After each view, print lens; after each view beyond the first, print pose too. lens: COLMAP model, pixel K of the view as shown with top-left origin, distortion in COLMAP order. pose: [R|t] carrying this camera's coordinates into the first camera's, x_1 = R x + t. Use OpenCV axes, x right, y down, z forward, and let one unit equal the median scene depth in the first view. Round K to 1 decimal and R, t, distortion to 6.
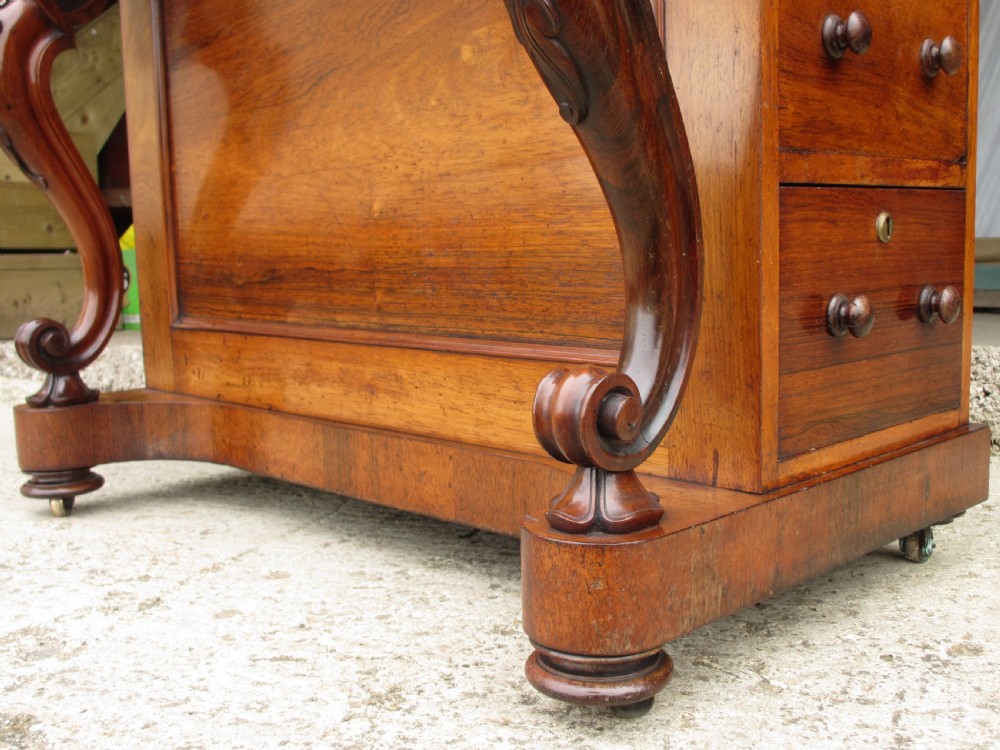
lens RADIAL K [[1136.7, 0, 518.2], [0, 1136.7, 377.0], [0, 0, 1]] dist [-0.076507, 0.026116]
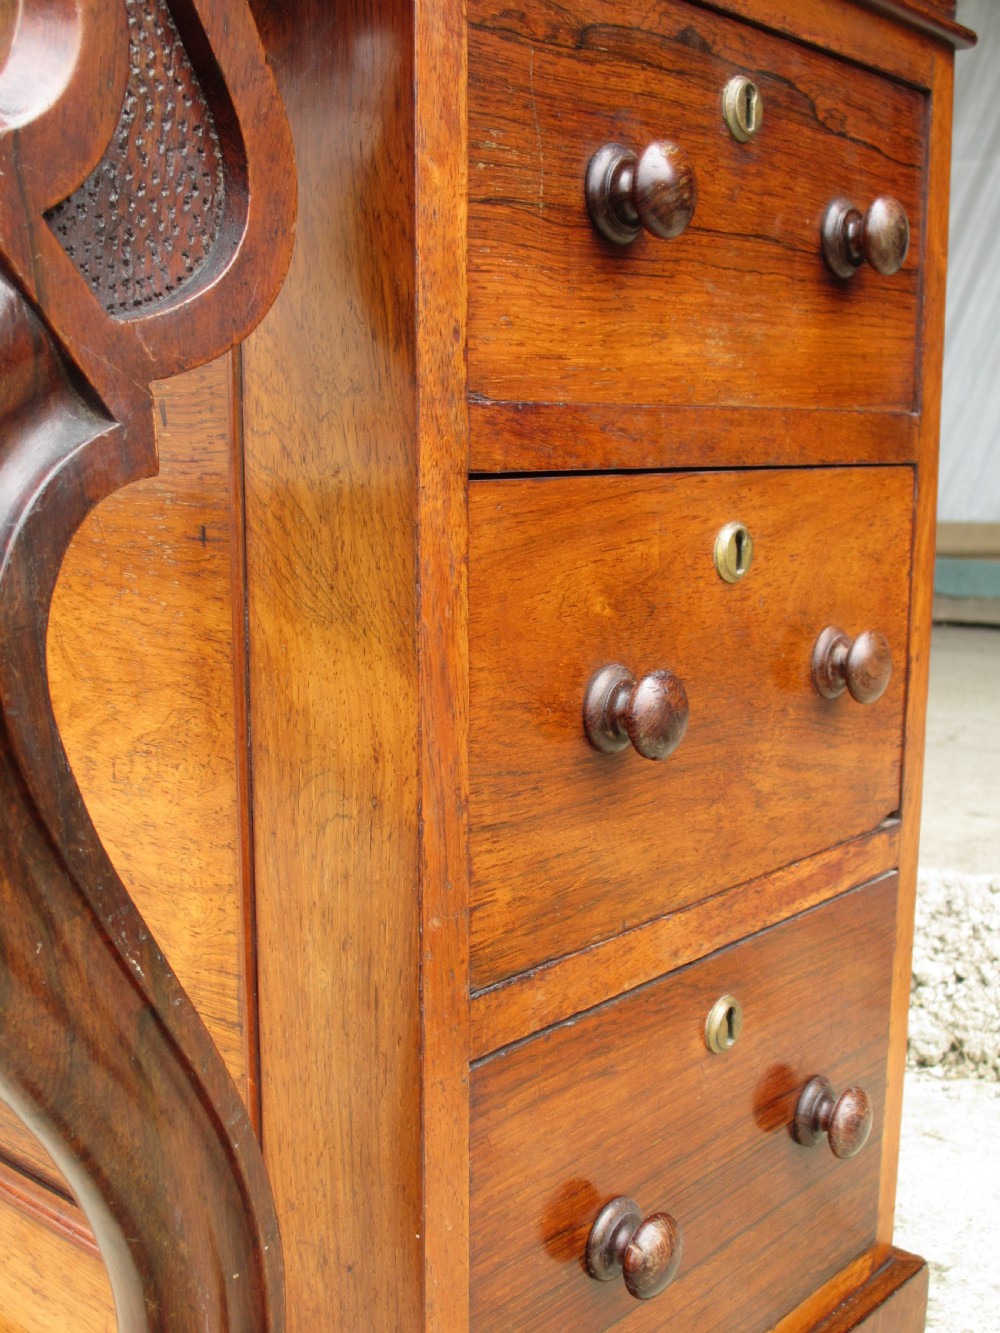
lens RADIAL K [[1515.2, 0, 497.6], [0, 1515.2, 688.7], [0, 0, 1]] dist [-0.076507, 0.026116]
pose [[0.997282, 0.013880, 0.072356, 0.153305], [-0.016452, 0.999249, 0.035072, -0.276662], [-0.071814, -0.036167, 0.996762, 0.295193]]
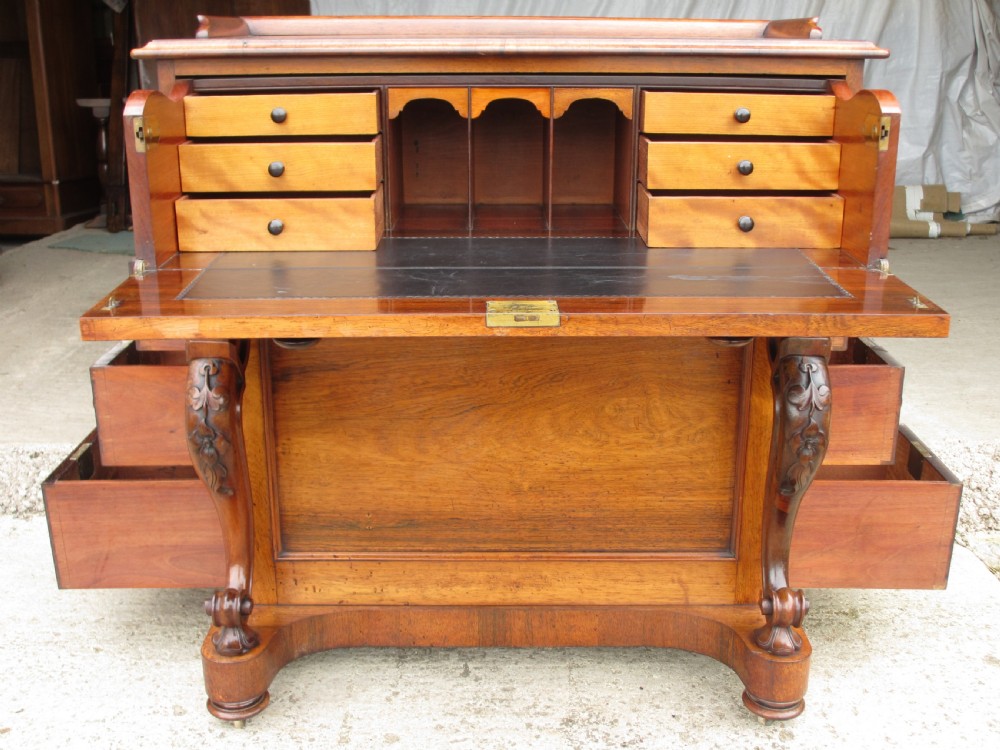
lens RADIAL K [[1136.7, 0, 518.2], [0, 1136.7, 377.0], [0, 0, 1]] dist [-0.076507, 0.026116]
pose [[0.701496, -0.183629, 0.688610, -1.366802], [0.070796, 0.979411, 0.189055, -0.677083], [-0.709148, -0.083870, 0.700053, -0.172400]]
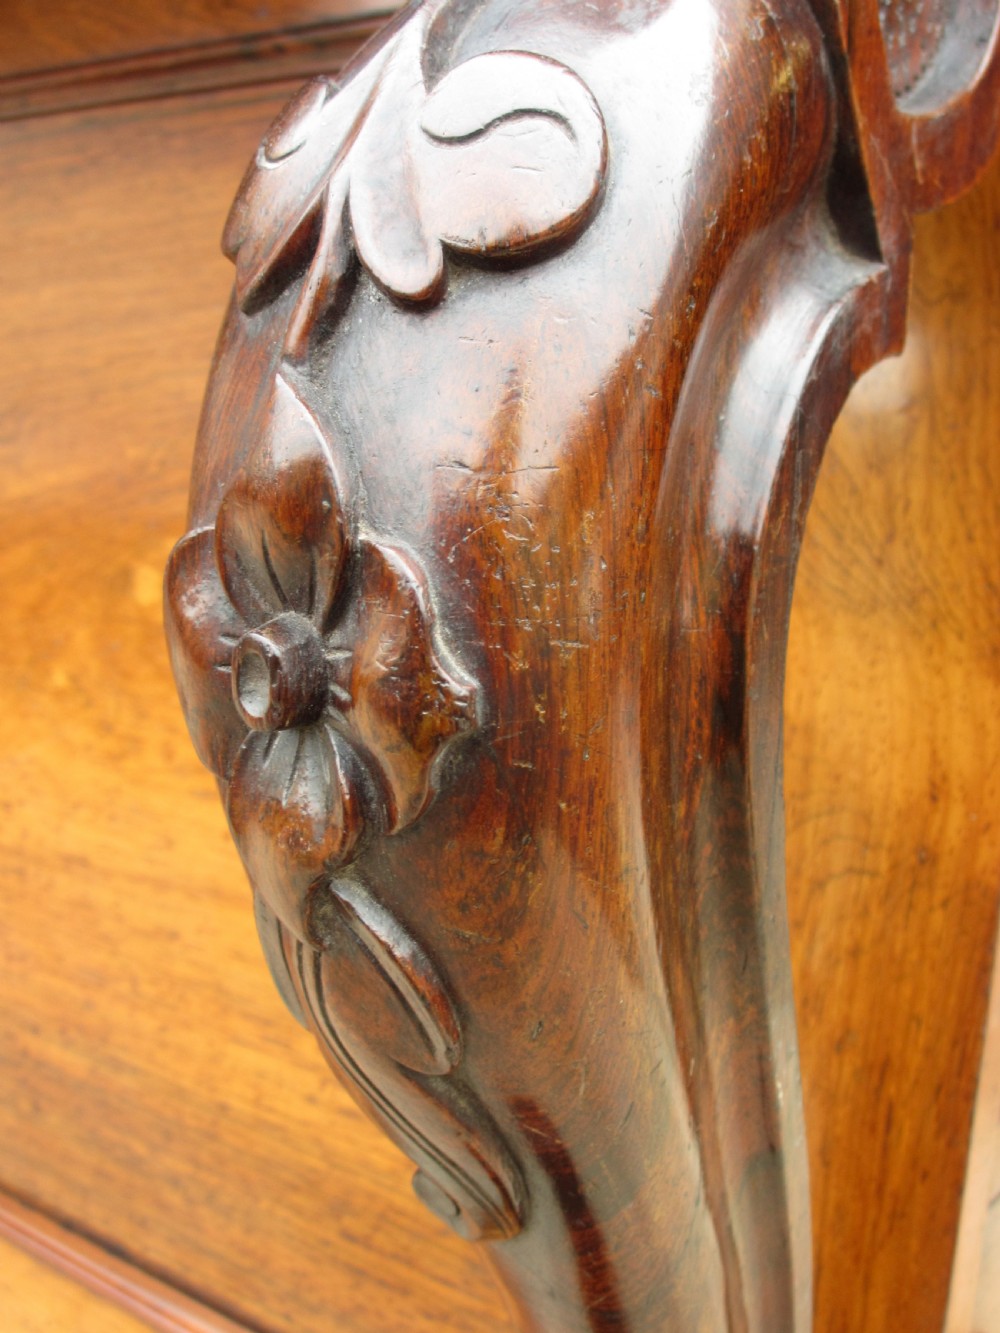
lens RADIAL K [[1515.2, 0, 497.6], [0, 1515.2, 688.7], [0, 0, 1]] dist [-0.076507, 0.026116]
pose [[0.983306, 0.075941, 0.165355, -0.009637], [-0.077559, 0.996982, 0.003342, -0.255566], [-0.164602, -0.016111, 0.986228, 0.444453]]
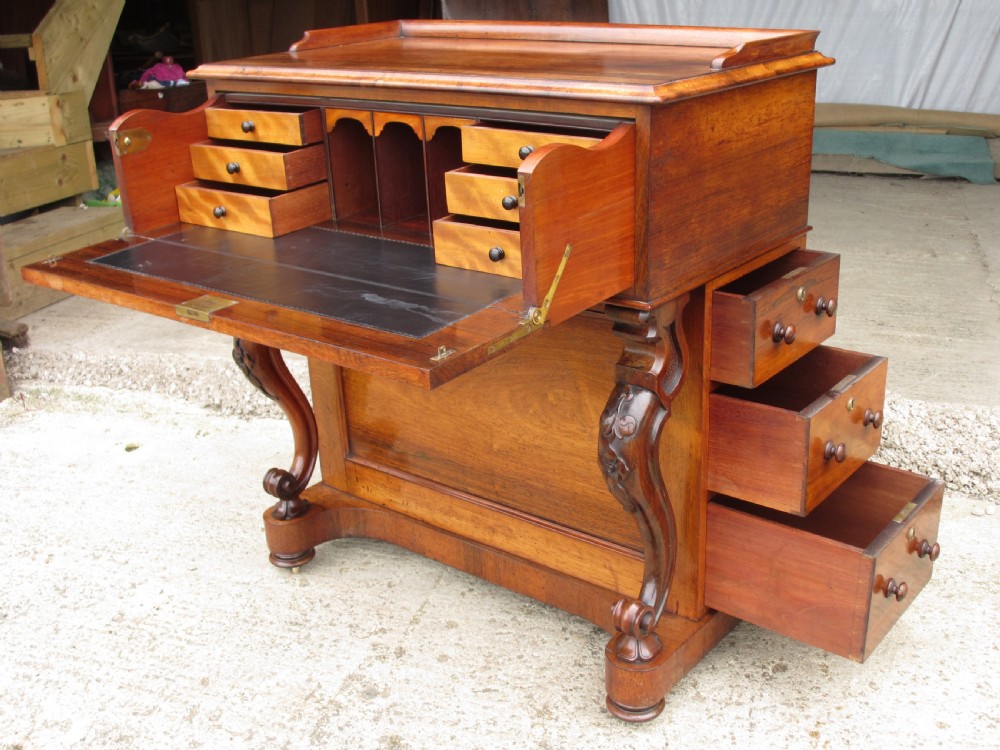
lens RADIAL K [[1136.7, 0, 518.2], [0, 1136.7, 377.0], [0, 0, 1]] dist [-0.076507, 0.026116]
pose [[0.992627, -0.055844, 0.107578, -0.311233], [0.028643, 0.970478, 0.239483, -0.786178], [-0.117776, -0.234636, 0.964922, -0.912361]]
